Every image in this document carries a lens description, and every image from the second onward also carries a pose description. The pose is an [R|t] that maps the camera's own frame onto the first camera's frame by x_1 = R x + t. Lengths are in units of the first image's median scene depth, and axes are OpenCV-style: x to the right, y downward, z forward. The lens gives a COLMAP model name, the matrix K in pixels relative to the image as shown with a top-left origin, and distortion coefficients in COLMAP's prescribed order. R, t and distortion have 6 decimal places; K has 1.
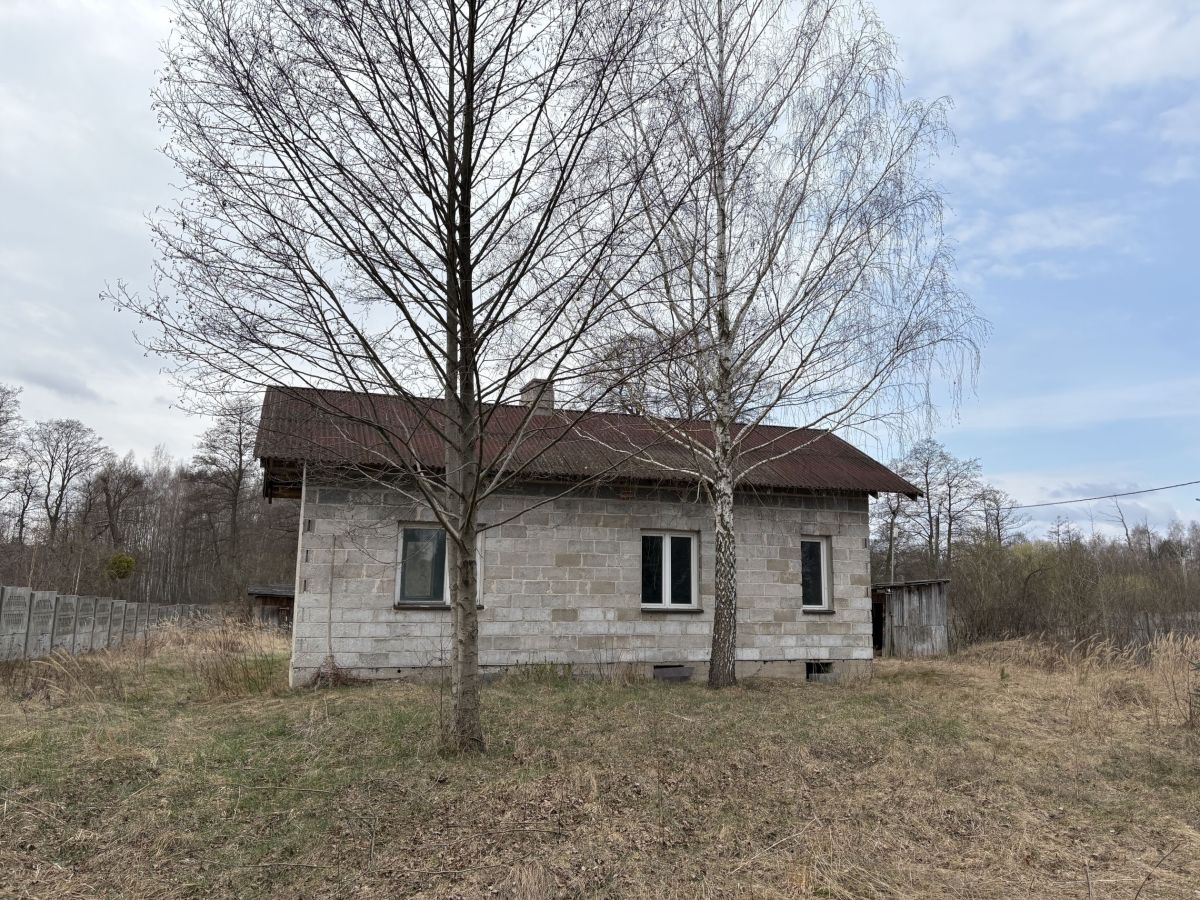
lens RADIAL K [[900.4, 0, 602.0], [0, 900.4, 453.9], [0, 0, 1]] dist [0.090070, -0.154907]
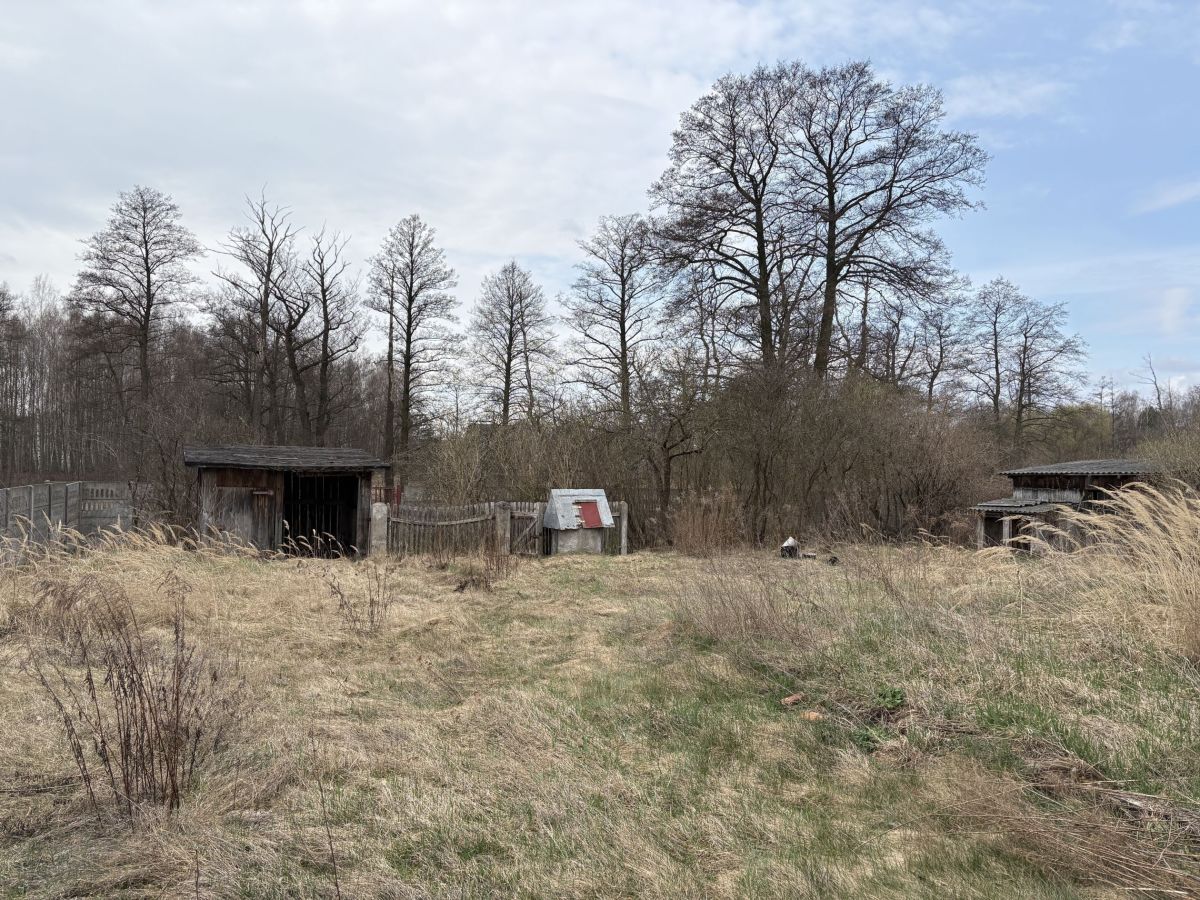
lens RADIAL K [[900.4, 0, 602.0], [0, 900.4, 453.9], [0, 0, 1]] dist [0.090070, -0.154907]
pose [[0.996409, -0.002301, 0.084638, -0.077745], [-0.009571, 0.990162, 0.139601, 0.028567], [-0.084126, -0.139910, 0.986584, 0.184271]]
